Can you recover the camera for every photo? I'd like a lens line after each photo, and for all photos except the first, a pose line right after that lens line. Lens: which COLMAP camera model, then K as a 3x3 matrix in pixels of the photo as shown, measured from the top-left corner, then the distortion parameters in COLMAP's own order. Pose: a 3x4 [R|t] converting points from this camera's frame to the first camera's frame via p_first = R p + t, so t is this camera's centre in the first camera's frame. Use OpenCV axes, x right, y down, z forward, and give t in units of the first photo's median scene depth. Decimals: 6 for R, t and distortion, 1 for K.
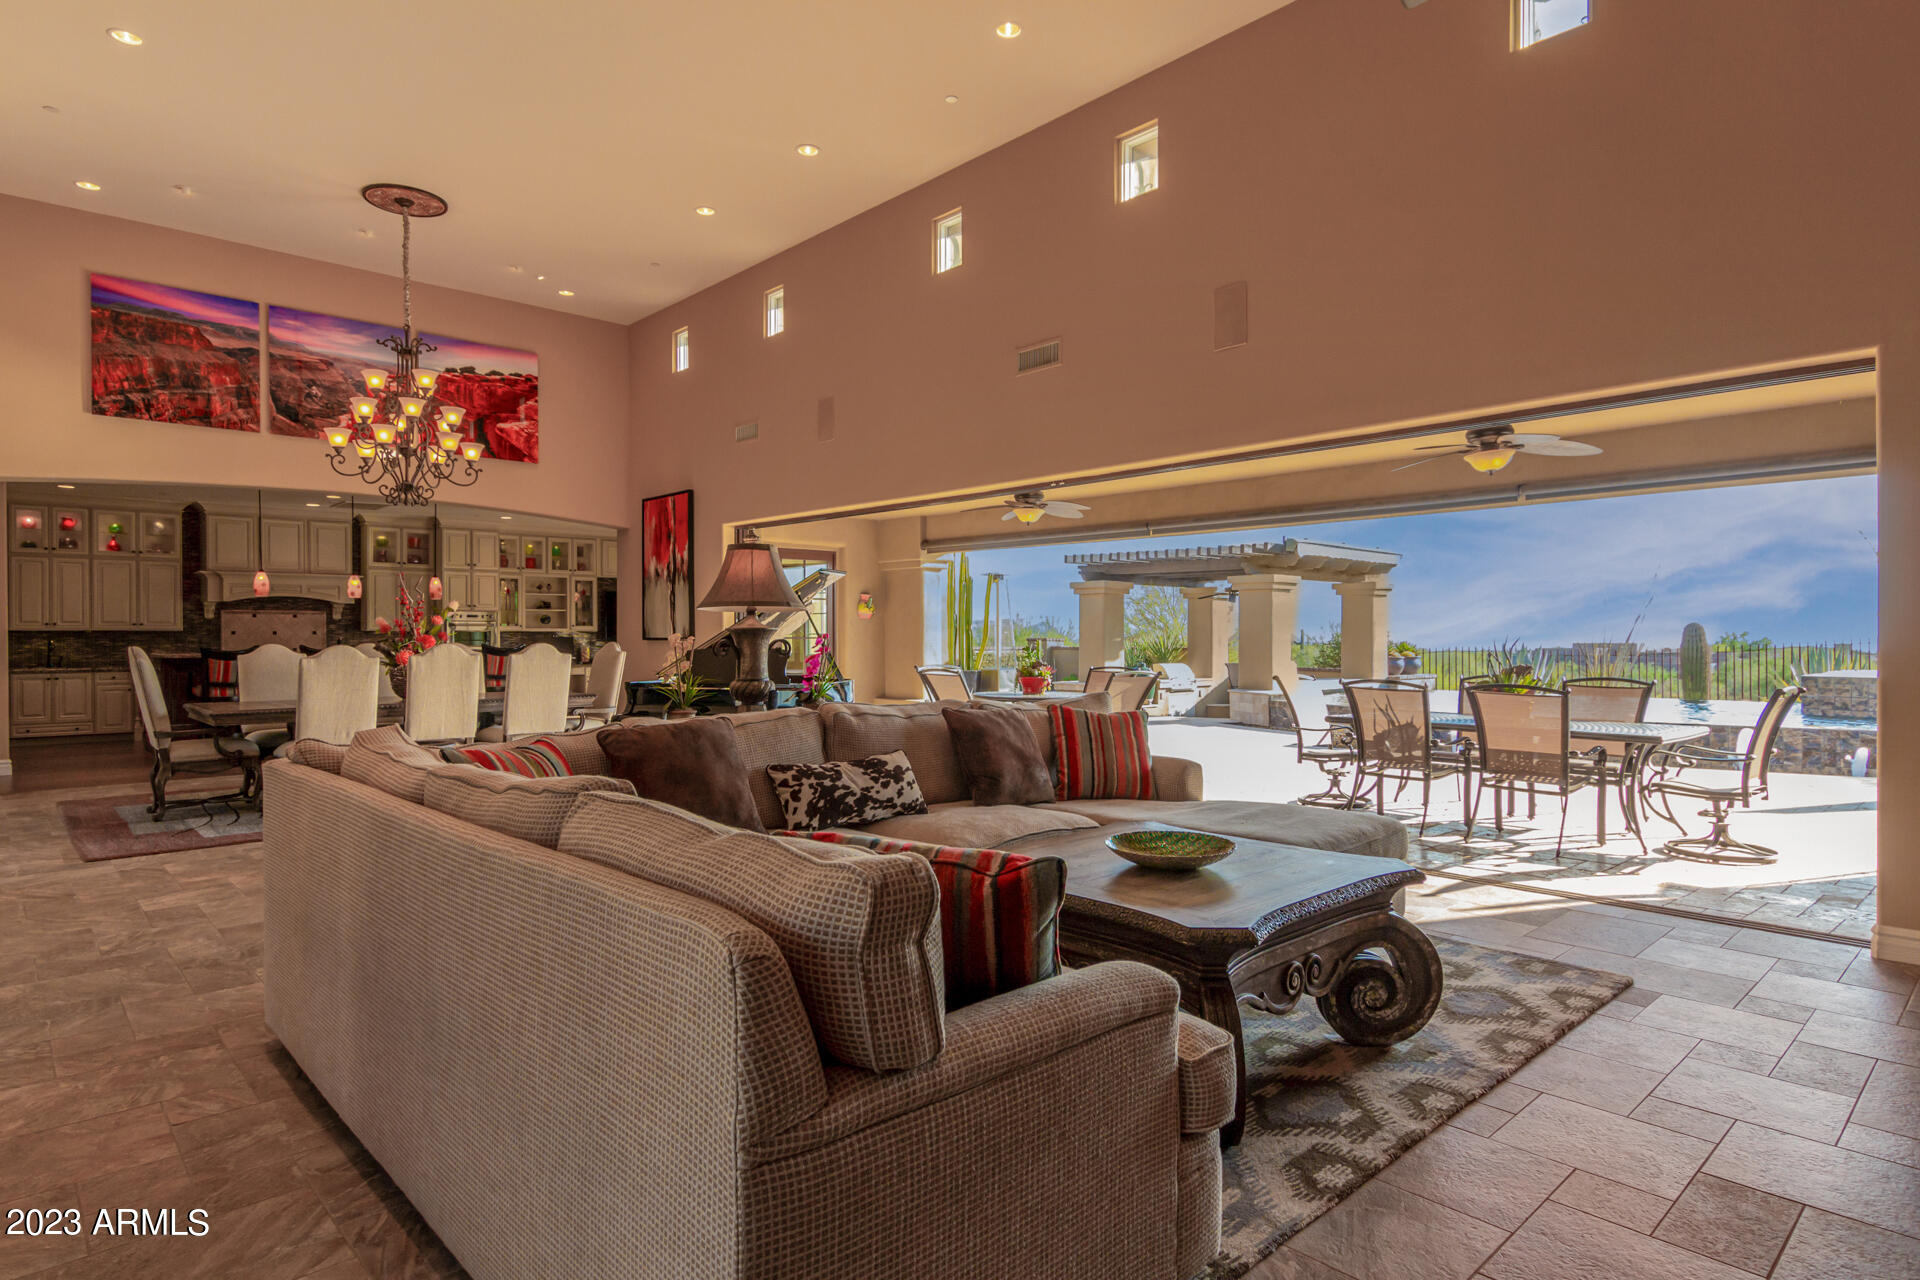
lens RADIAL K [[1047.1, 0, 962.6], [0, 1047.1, 639.1], [0, 0, 1]] dist [0.019872, -0.012717]
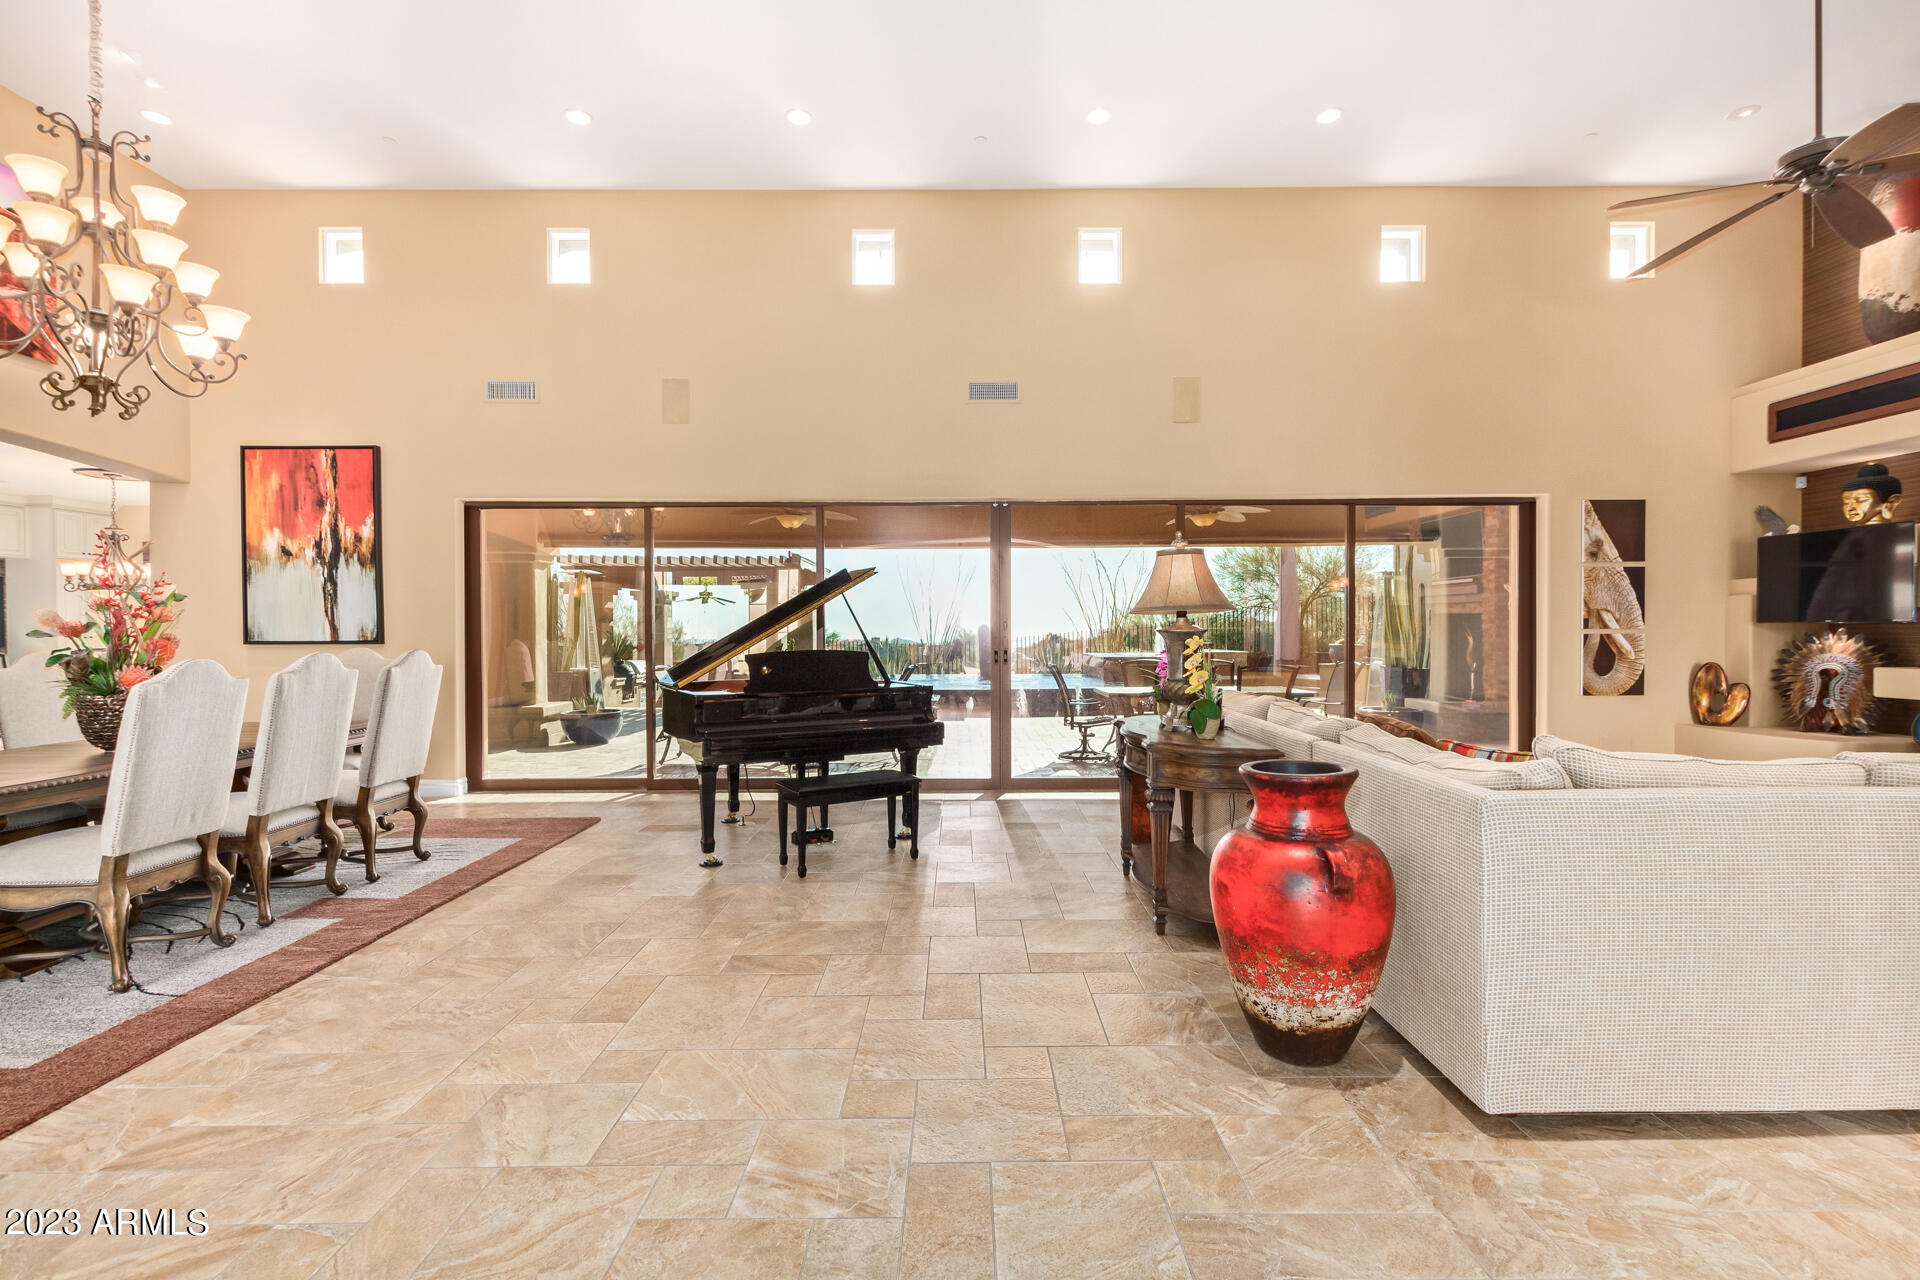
lens RADIAL K [[880.1, 0, 960.0], [0, 880.1, 640.0], [0, 0, 1]] dist [0.003877, -0.000689]
pose [[0.682012, -0.009813, 0.731276, -0.429097], [0.007225, 0.999952, 0.006680, -0.002785], [-0.731306, 0.000727, 0.682049, 0.249192]]
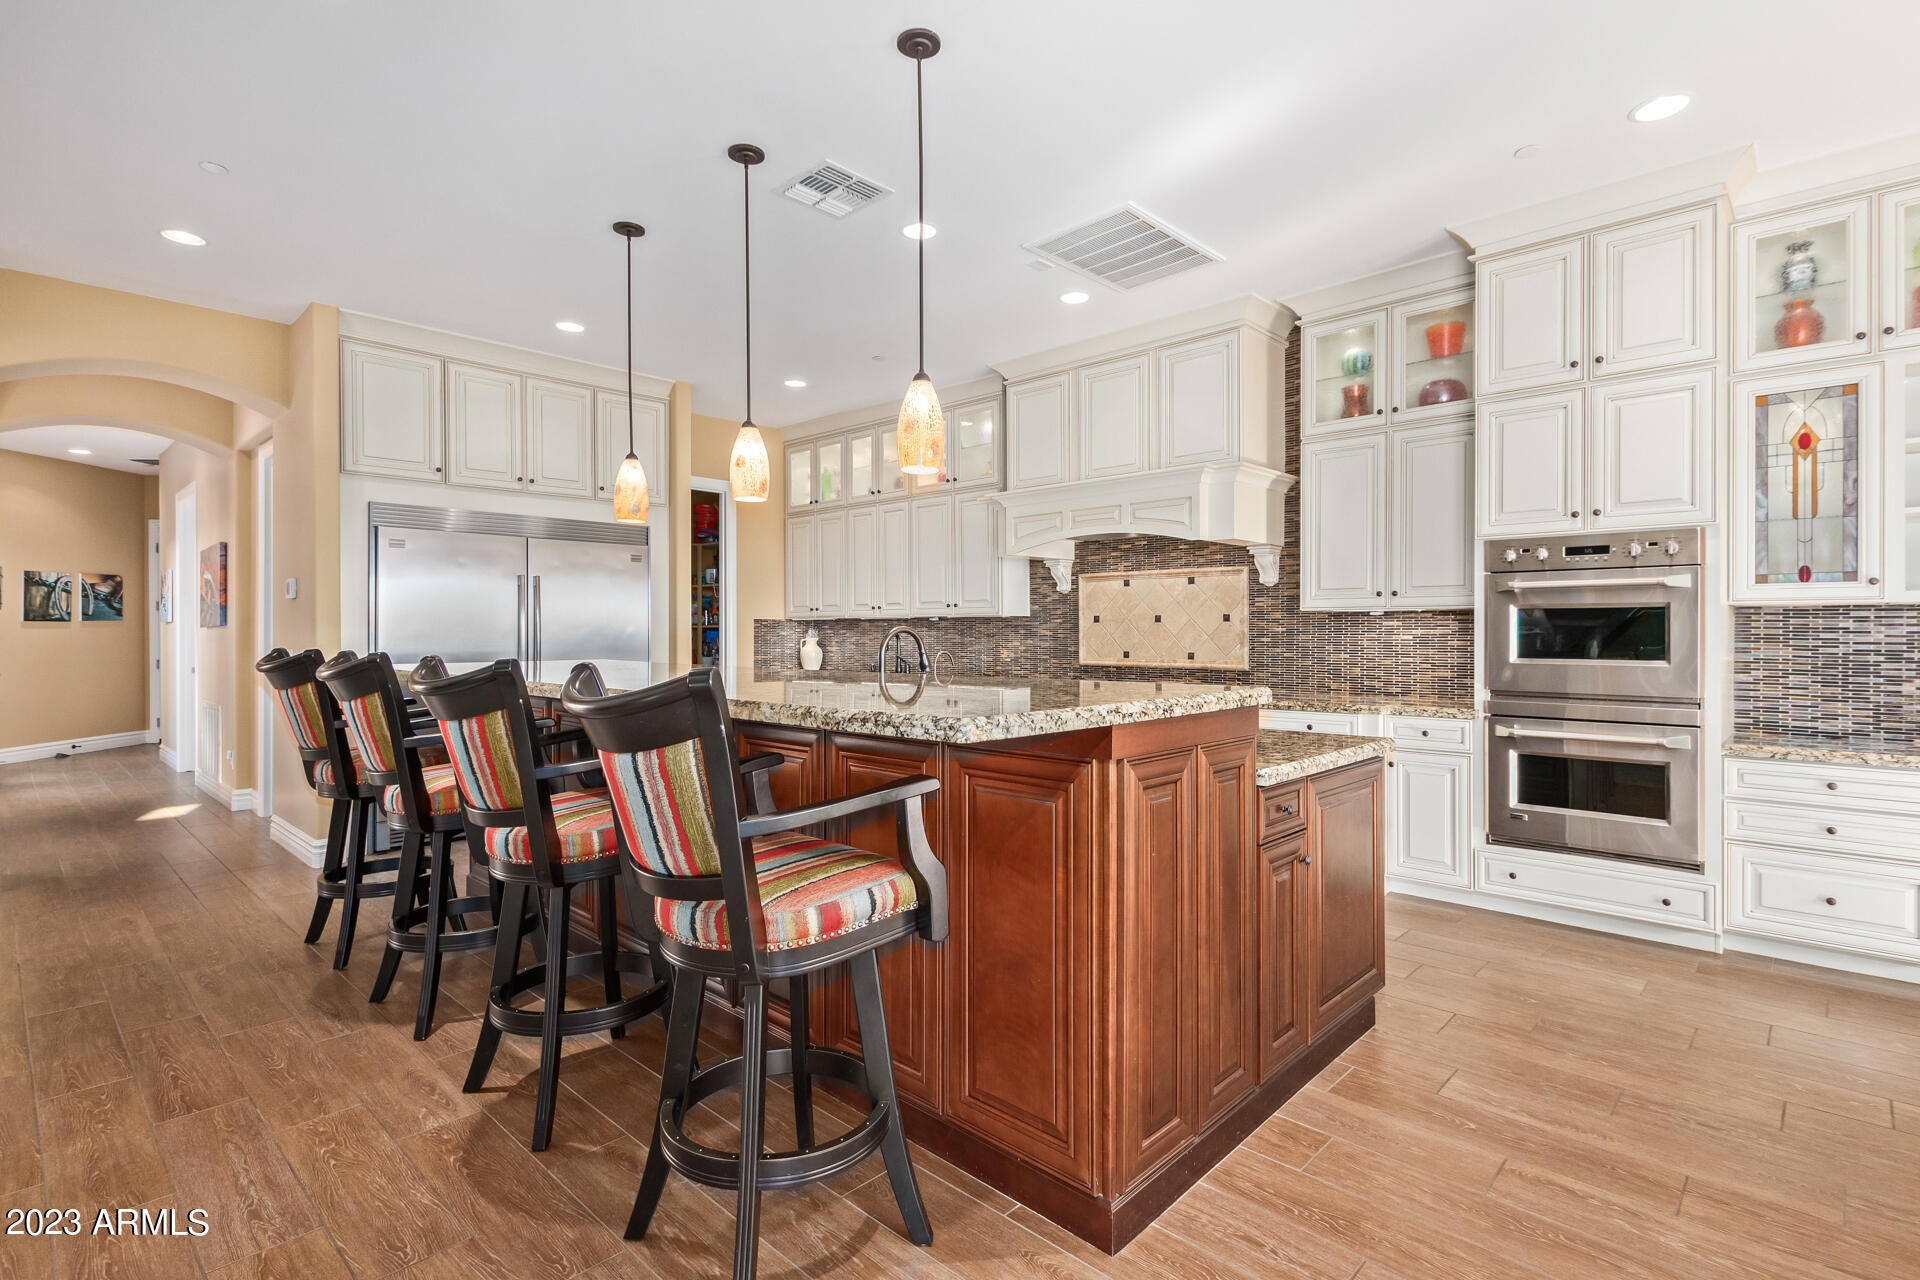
lens RADIAL K [[907.0, 0, 954.0], [0, 907.0, 621.5], [0, 0, 1]] dist [0.009979, -0.000544]
pose [[0.057004, -0.004638, -0.998363, -0.341047], [-0.001188, 0.999988, -0.004713, -0.003426], [0.998373, 0.001455, 0.056998, 1.158471]]
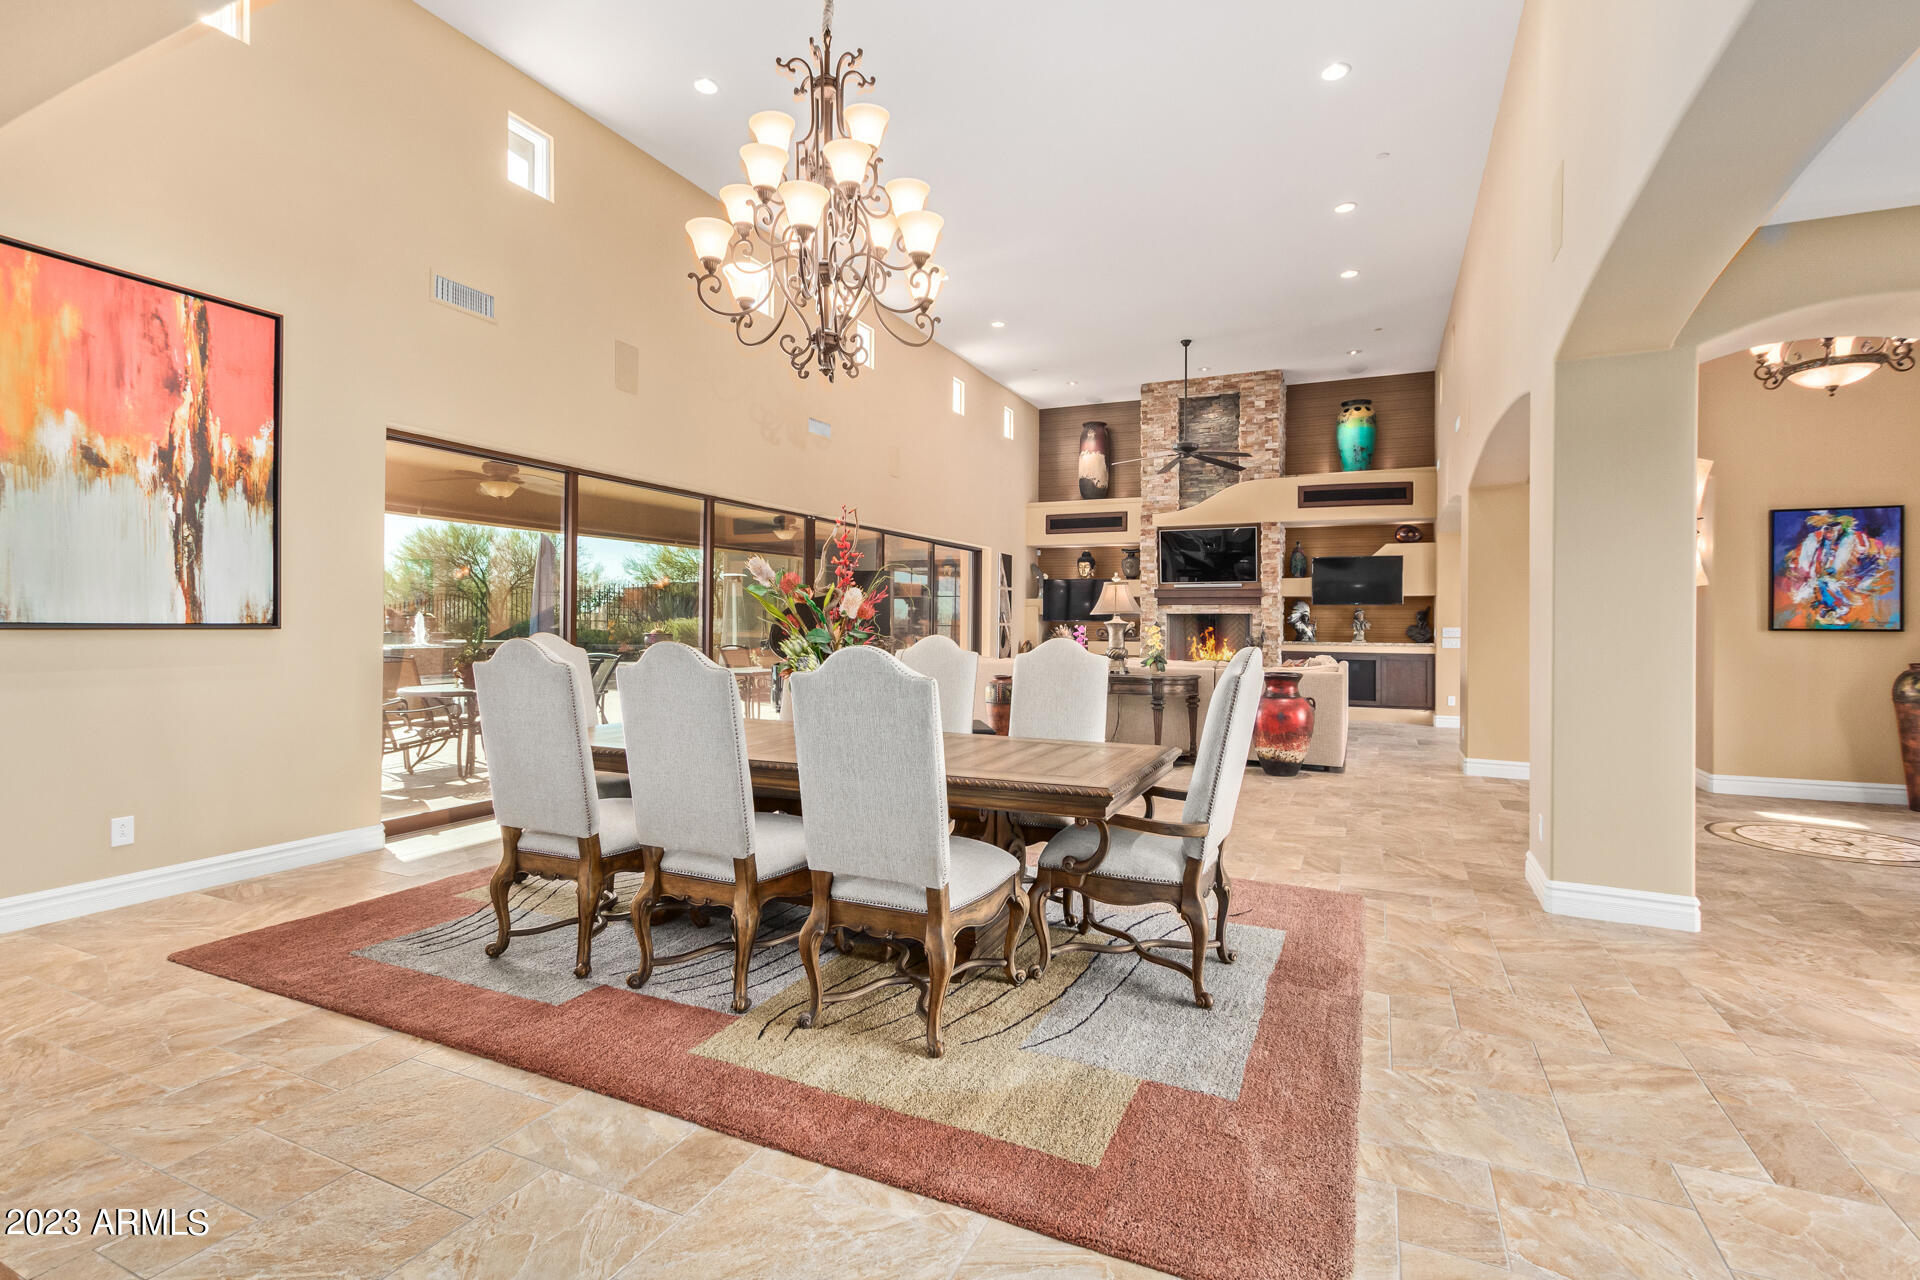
lens RADIAL K [[907.0, 0, 954.0], [0, 907.0, 621.5], [0, 0, 1]] dist [0.009979, -0.000544]
pose [[-0.375107, 0.001382, 0.926981, -0.743871], [-0.003132, 0.999991, -0.002759, -0.002098], [-0.926976, -0.003938, -0.375099, 0.848568]]
